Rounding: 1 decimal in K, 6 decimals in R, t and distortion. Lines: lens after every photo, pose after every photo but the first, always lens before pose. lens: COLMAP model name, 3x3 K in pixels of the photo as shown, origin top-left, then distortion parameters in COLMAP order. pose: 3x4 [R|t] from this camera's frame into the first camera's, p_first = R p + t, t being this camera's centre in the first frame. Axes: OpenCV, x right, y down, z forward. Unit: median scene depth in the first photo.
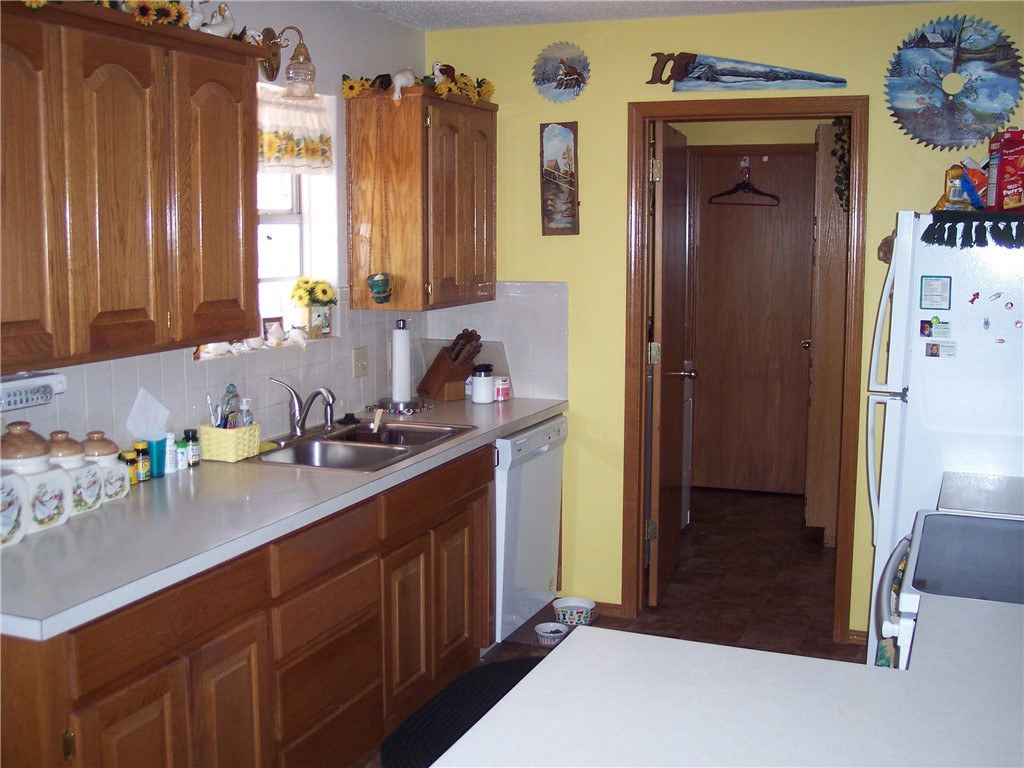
lens RADIAL K [[1168.0, 0, 512.0], [0, 1168.0, 384.0], [0, 0, 1]] dist [-0.156723, 0.263166]
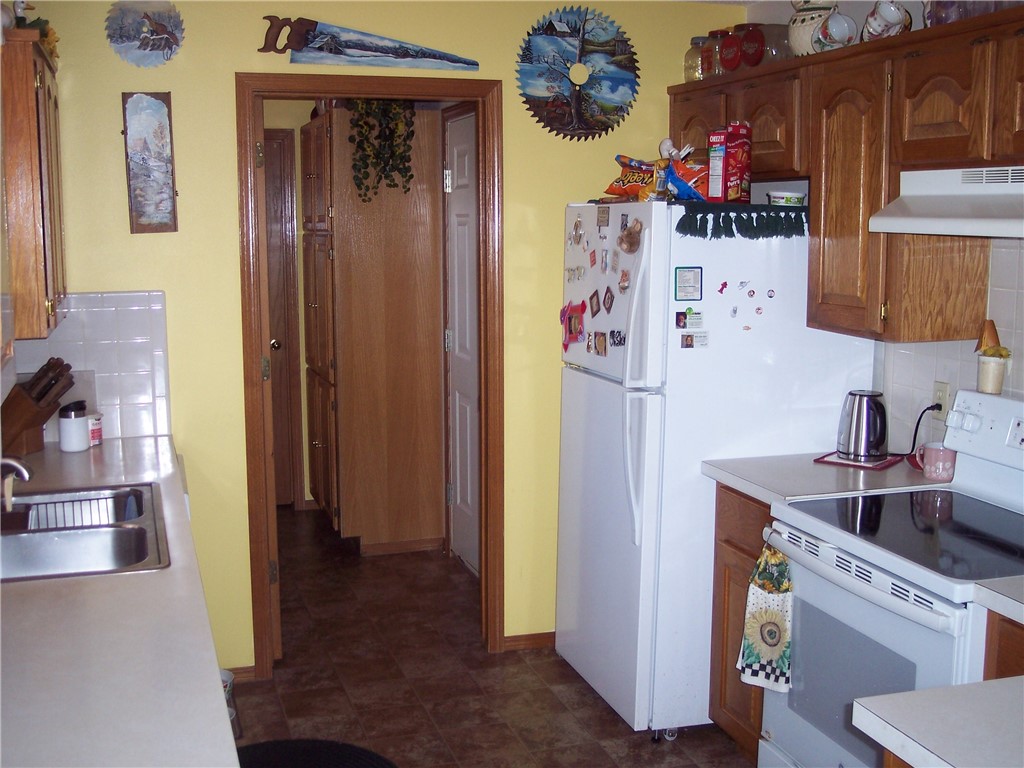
lens RADIAL K [[1168.0, 0, 512.0], [0, 1168.0, 384.0], [0, 0, 1]] dist [-0.156723, 0.263166]
pose [[0.768441, -0.093441, 0.633062, -0.314052], [0.088217, 0.995305, 0.039827, -0.036995], [-0.633811, 0.025242, 0.773076, 0.253566]]
